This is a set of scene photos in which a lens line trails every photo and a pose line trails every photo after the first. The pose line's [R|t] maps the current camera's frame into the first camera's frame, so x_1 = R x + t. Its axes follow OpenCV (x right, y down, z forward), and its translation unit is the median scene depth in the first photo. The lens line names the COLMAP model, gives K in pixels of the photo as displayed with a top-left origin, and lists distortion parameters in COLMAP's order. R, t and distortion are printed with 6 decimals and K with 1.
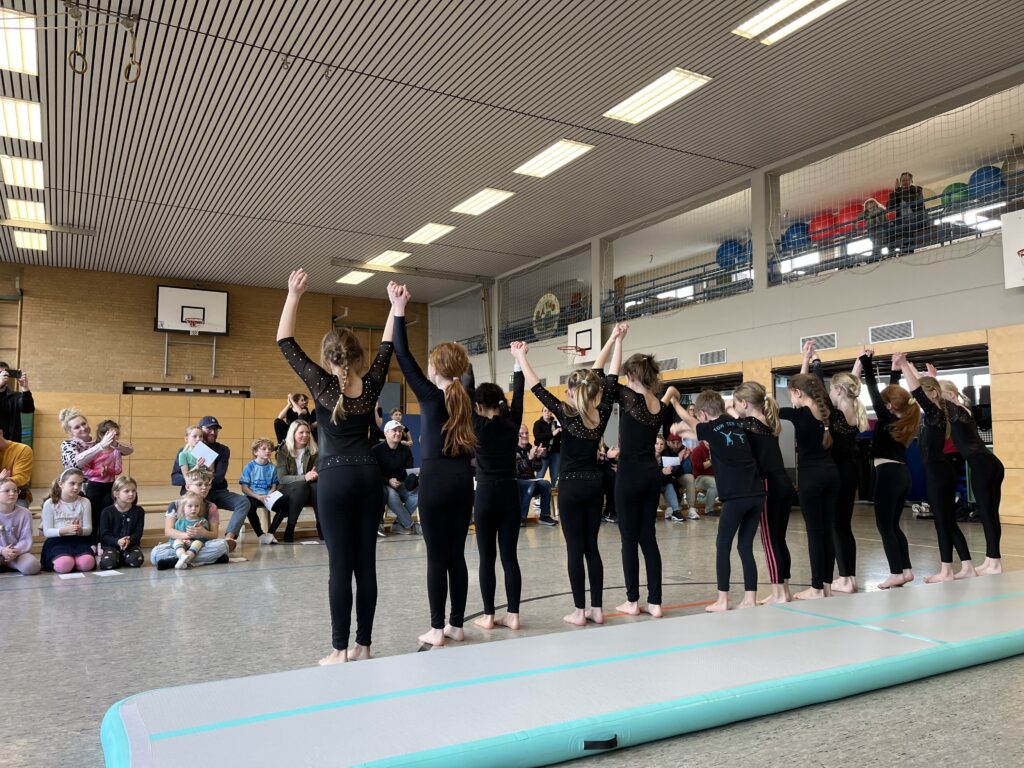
lens RADIAL K [[780.2, 0, 512.0], [0, 780.2, 384.0], [0, 0, 1]] dist [0.041463, -0.005454]
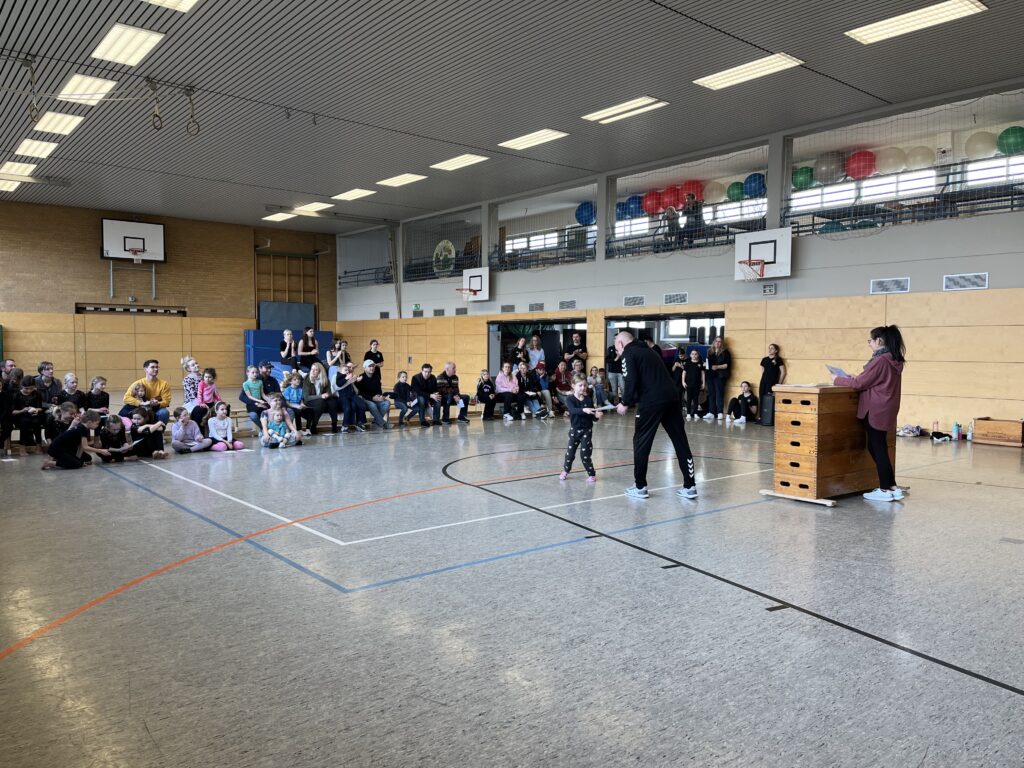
lens RADIAL K [[780.2, 0, 512.0], [0, 780.2, 384.0], [0, 0, 1]] dist [0.041463, -0.005454]
pose [[0.986380, -0.003223, 0.164449, -0.052309], [-0.018795, 0.991051, 0.132157, -0.050986], [-0.163403, -0.133448, 0.977492, -0.261695]]
